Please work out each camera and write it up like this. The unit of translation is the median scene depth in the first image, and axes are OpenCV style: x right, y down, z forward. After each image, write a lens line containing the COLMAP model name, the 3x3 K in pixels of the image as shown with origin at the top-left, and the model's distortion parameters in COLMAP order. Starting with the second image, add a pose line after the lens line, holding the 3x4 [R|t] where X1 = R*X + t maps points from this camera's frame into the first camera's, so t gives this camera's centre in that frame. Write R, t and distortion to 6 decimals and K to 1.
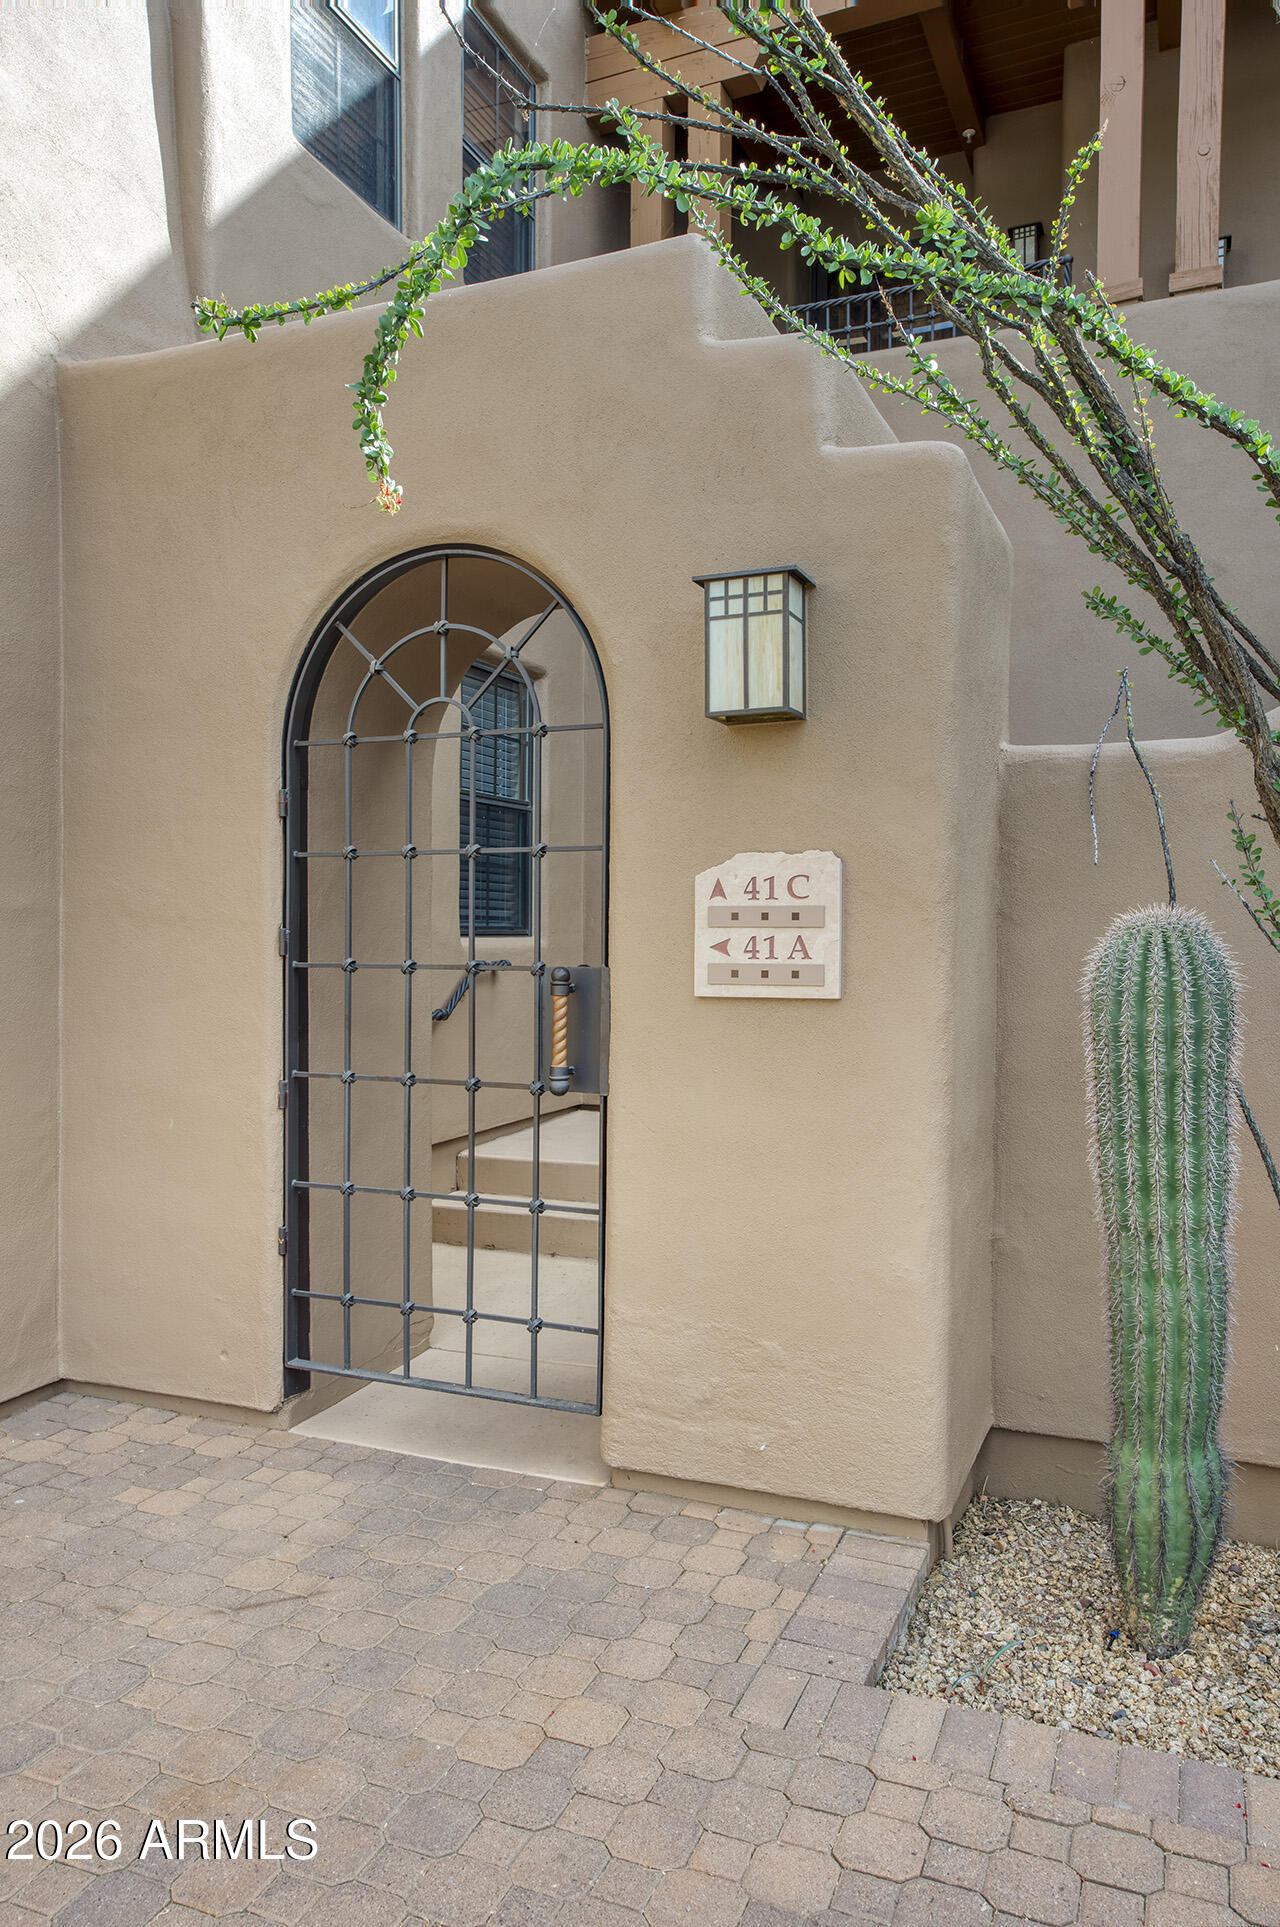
lens RADIAL K [[1370.8, 0, 637.6], [0, 1370.8, 959.6], [0, 0, 1]] dist [0.000058, 0.000000]
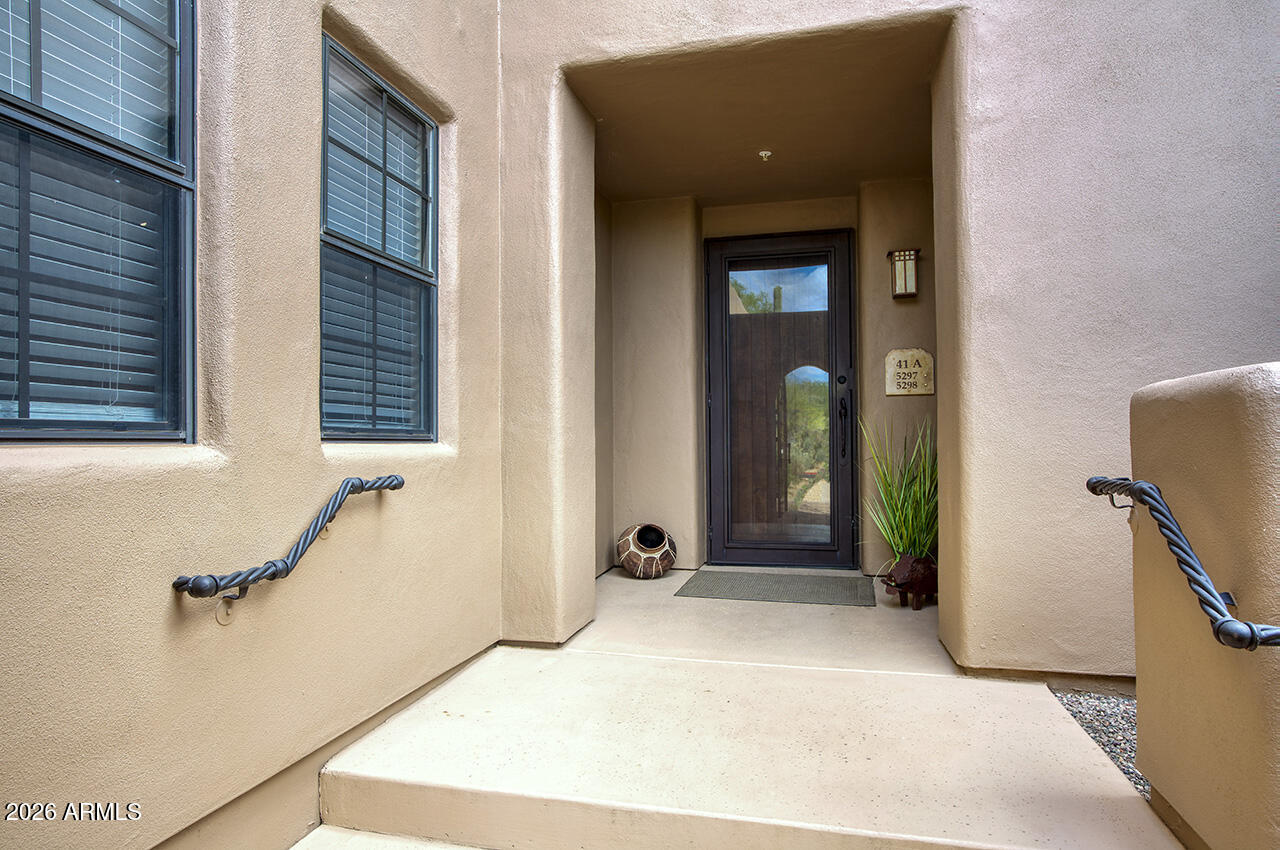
lens RADIAL K [[767.4, 0, 638.7], [0, 767.4, 430.0], [0, 0, 1]] dist [-0.000992, -0.000123]
pose [[0.988417, -0.012441, 0.151253, -0.030291], [0.018032, 0.999202, -0.035649, -0.006297], [-0.150688, 0.037964, 0.987852, 0.551734]]
